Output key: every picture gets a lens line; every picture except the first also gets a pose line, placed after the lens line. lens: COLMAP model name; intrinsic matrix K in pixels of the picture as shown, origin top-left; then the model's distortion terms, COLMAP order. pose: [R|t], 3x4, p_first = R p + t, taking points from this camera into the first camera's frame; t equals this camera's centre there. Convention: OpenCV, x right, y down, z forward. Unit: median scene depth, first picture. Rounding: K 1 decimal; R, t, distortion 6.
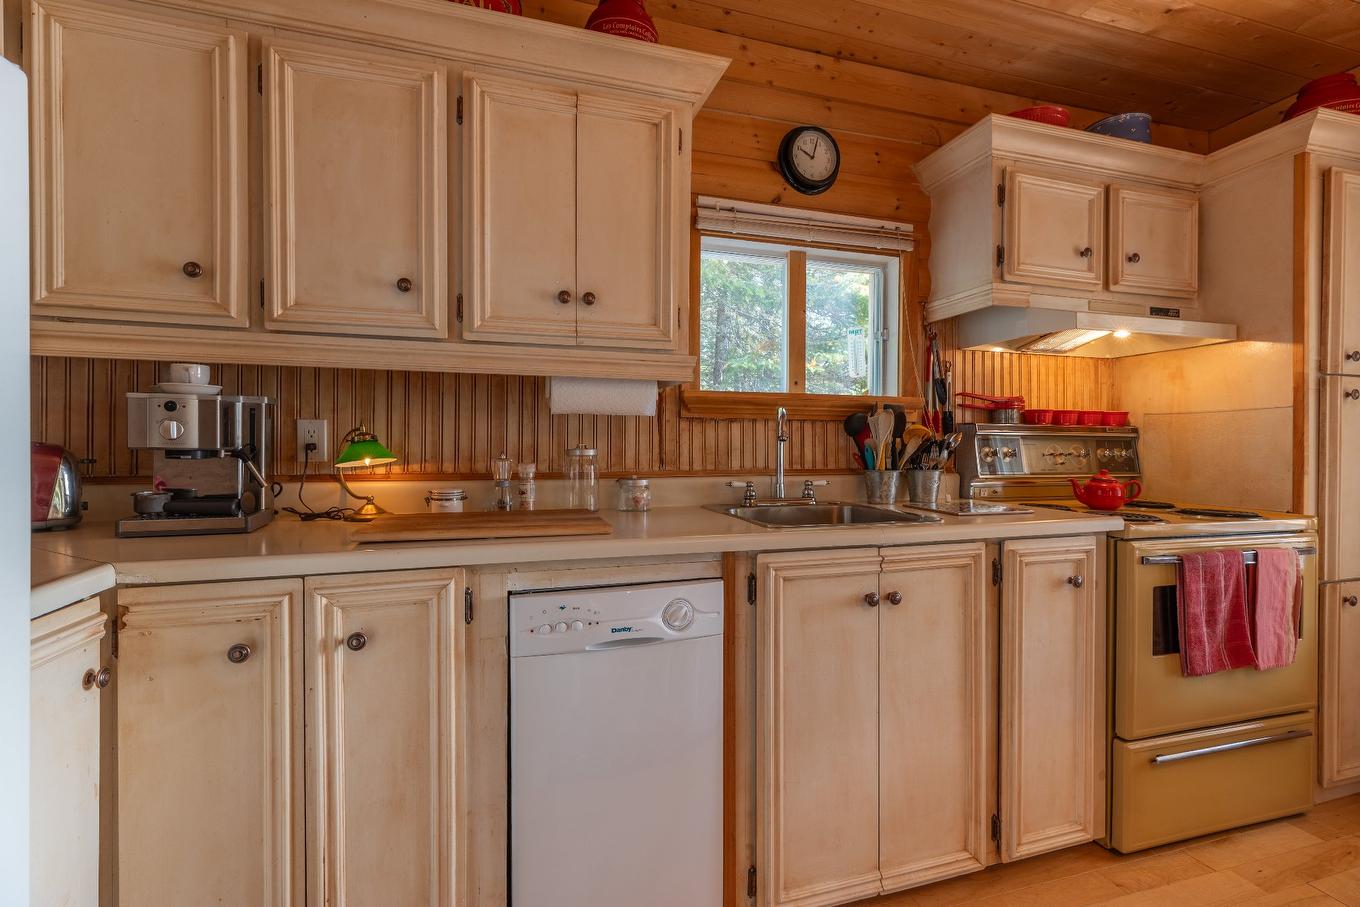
lens RADIAL K [[604.1, 0, 682.7], [0, 604.1, 447.7], [0, 0, 1]] dist [0.004739, 0.000365]
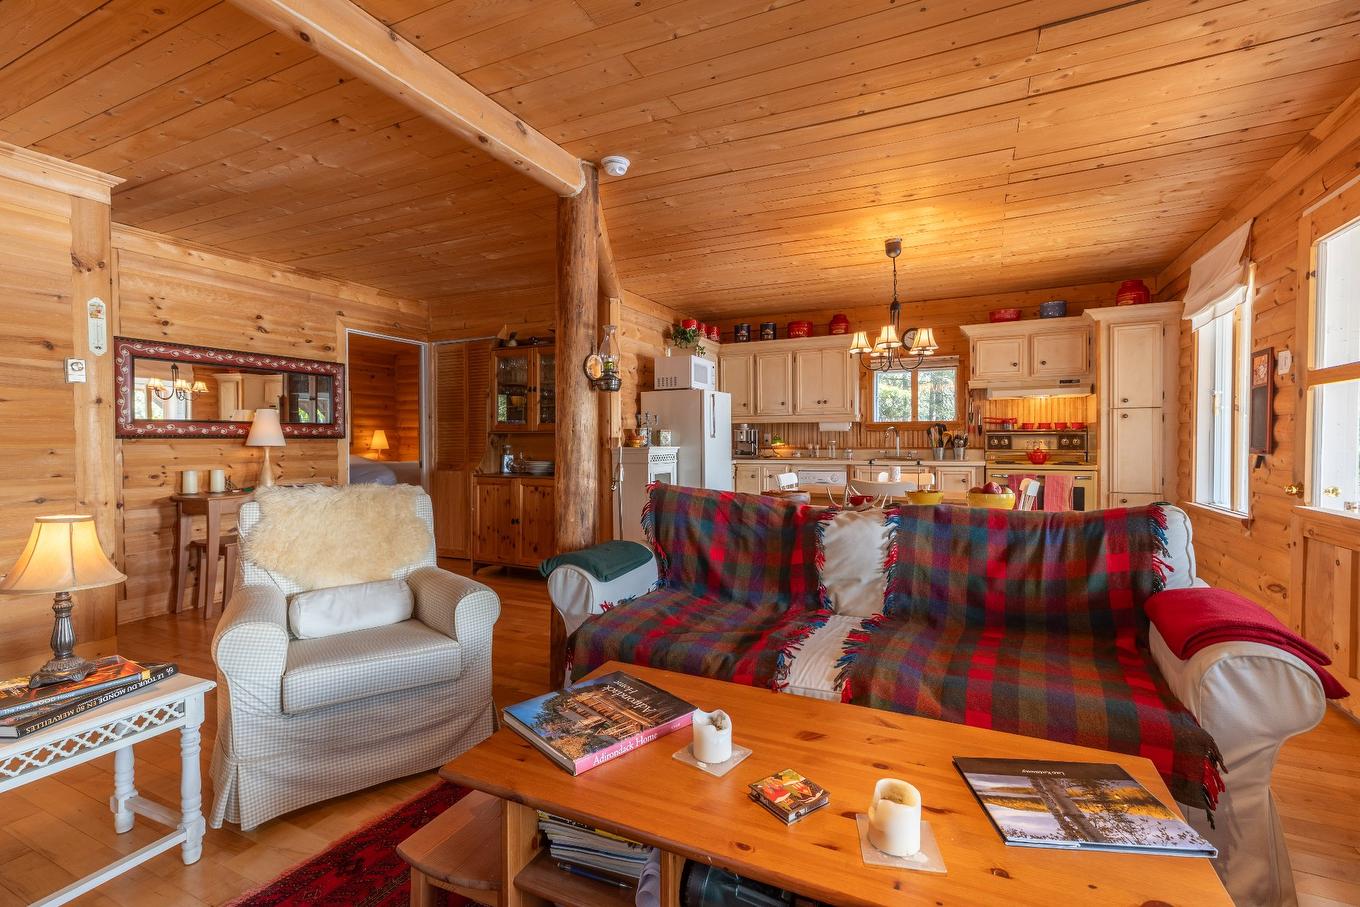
lens RADIAL K [[604.1, 0, 682.7], [0, 604.1, 447.7], [0, 0, 1]] dist [0.004739, 0.000365]
pose [[0.736054, 0.001526, -0.676921, 1.632349], [0.004563, 0.999964, 0.007215, 0.014025], [0.676908, -0.008400, 0.736020, -2.249991]]
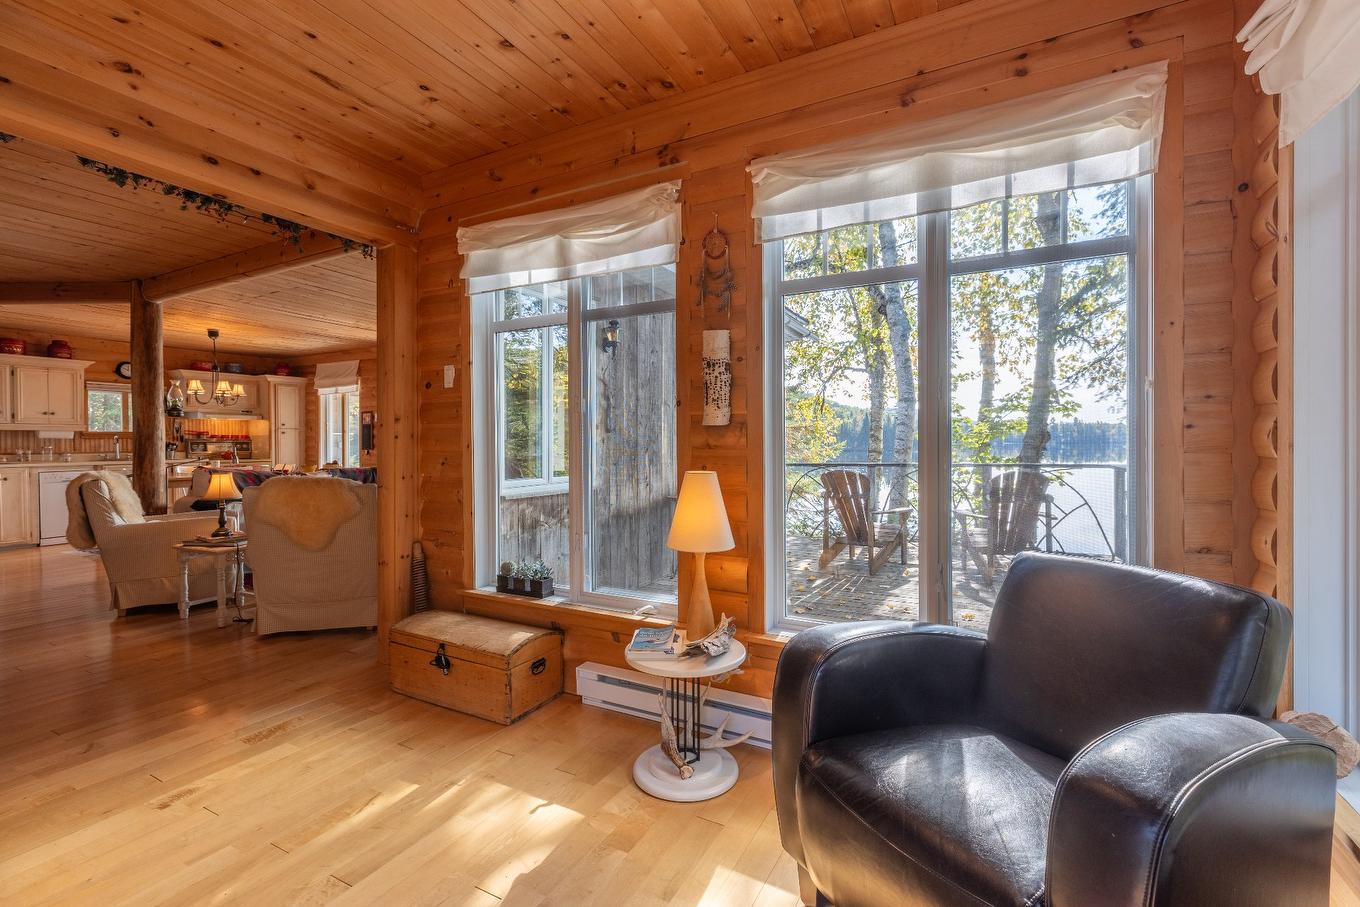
lens RADIAL K [[604.1, 0, 682.7], [0, 604.1, 447.7], [0, 0, 1]] dist [0.004739, 0.000365]
pose [[0.700550, -0.014656, 0.713453, -0.091135], [0.012833, 0.999886, 0.007939, 0.033841], [-0.713488, 0.003595, 0.700658, -5.082874]]
